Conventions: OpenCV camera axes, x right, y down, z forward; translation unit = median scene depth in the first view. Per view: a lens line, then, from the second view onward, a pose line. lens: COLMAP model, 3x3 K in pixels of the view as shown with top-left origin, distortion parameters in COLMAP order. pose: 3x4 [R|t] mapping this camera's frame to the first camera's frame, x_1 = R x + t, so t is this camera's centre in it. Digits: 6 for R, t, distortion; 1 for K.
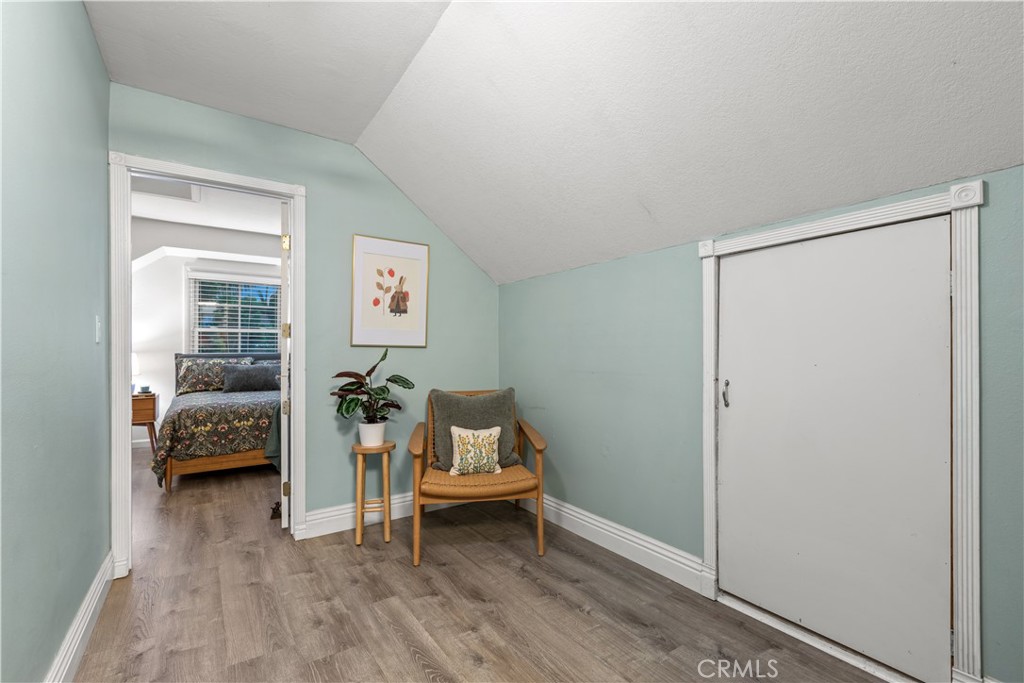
lens RADIAL K [[462.0, 0, 517.1], [0, 462.0, 344.6], [0, 0, 1]] dist [0.004035, -0.002160]
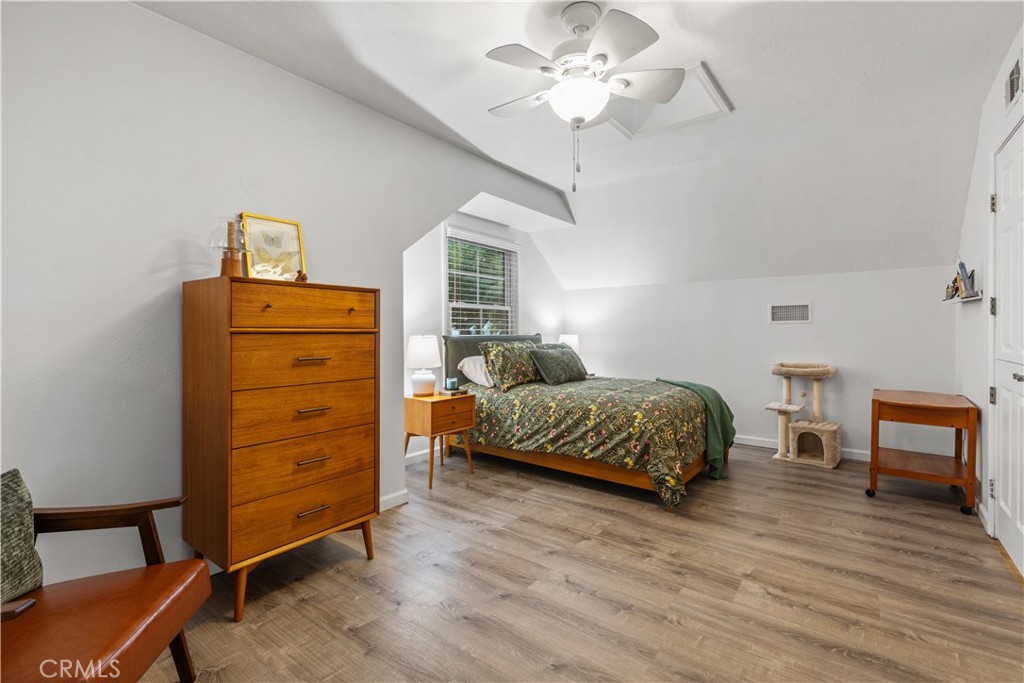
lens RADIAL K [[462.0, 0, 515.4], [0, 462.0, 331.4], [0, 0, 1]] dist [0.004035, -0.002160]
pose [[0.945971, -0.002513, 0.324243, -0.955976], [-0.000573, 0.999955, 0.009421, 0.005446], [-0.324252, -0.009098, 0.945927, 0.276606]]
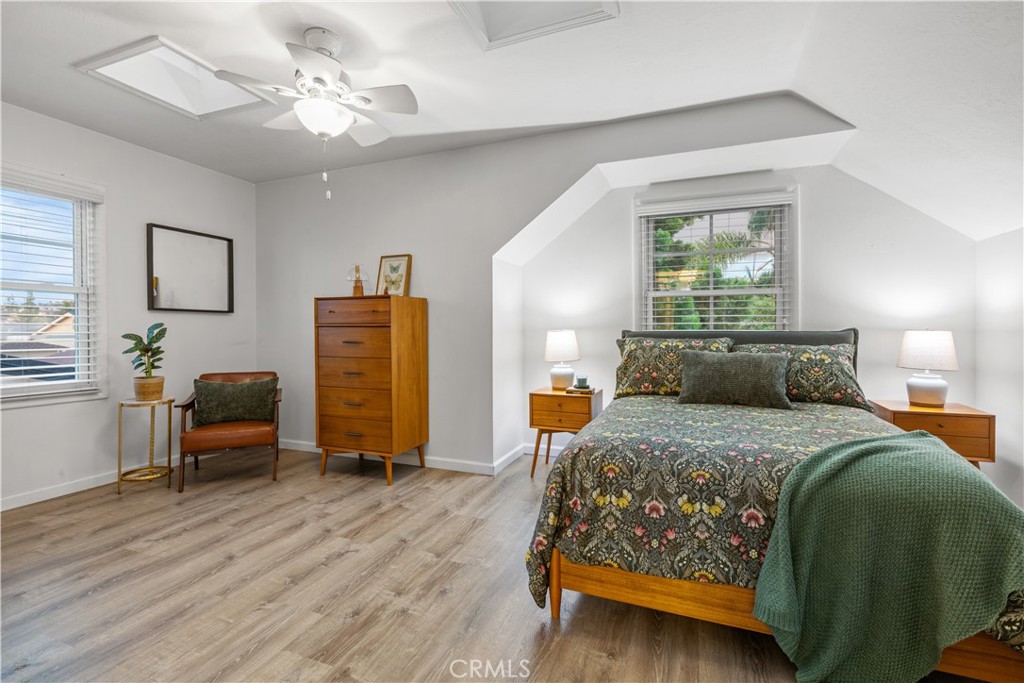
lens RADIAL K [[462.0, 0, 517.5], [0, 462.0, 329.2], [0, 0, 1]] dist [0.004035, -0.002160]
pose [[0.564906, -0.001706, -0.825153, -0.295255], [0.009376, 0.999947, 0.004351, 0.014169], [0.825102, -0.010195, 0.564892, 0.540419]]
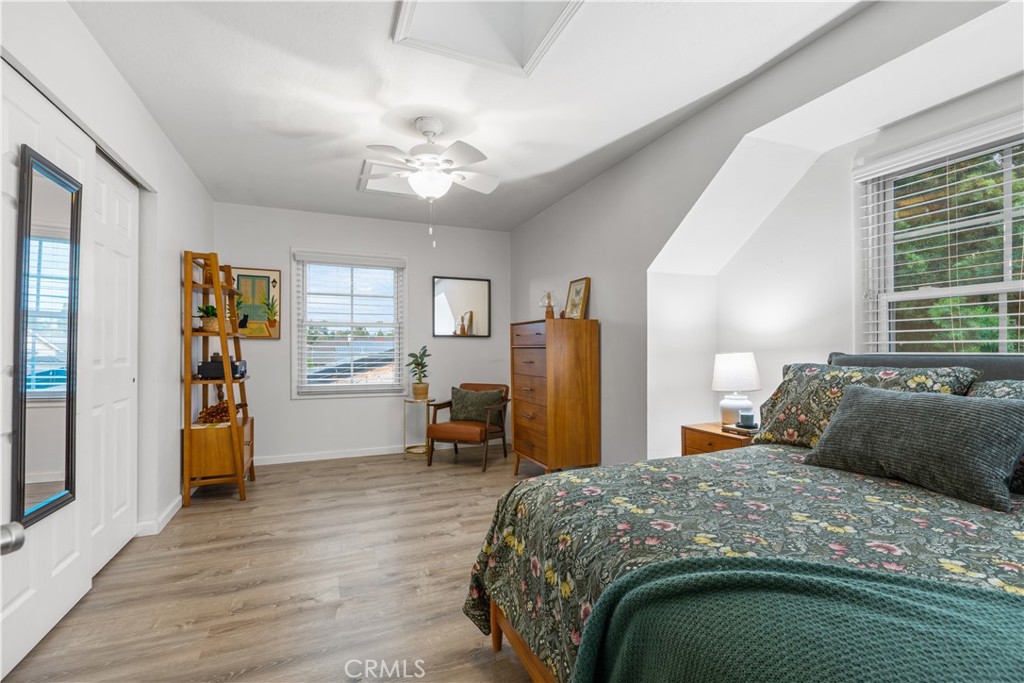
lens RADIAL K [[462.0, 0, 510.0], [0, 462.0, 345.2], [0, 0, 1]] dist [0.004035, -0.002160]
pose [[-0.197676, -0.008139, -0.980234, -0.234235], [0.011291, 0.999880, -0.010579, 0.014021], [0.980202, -0.013159, -0.197560, 0.849673]]
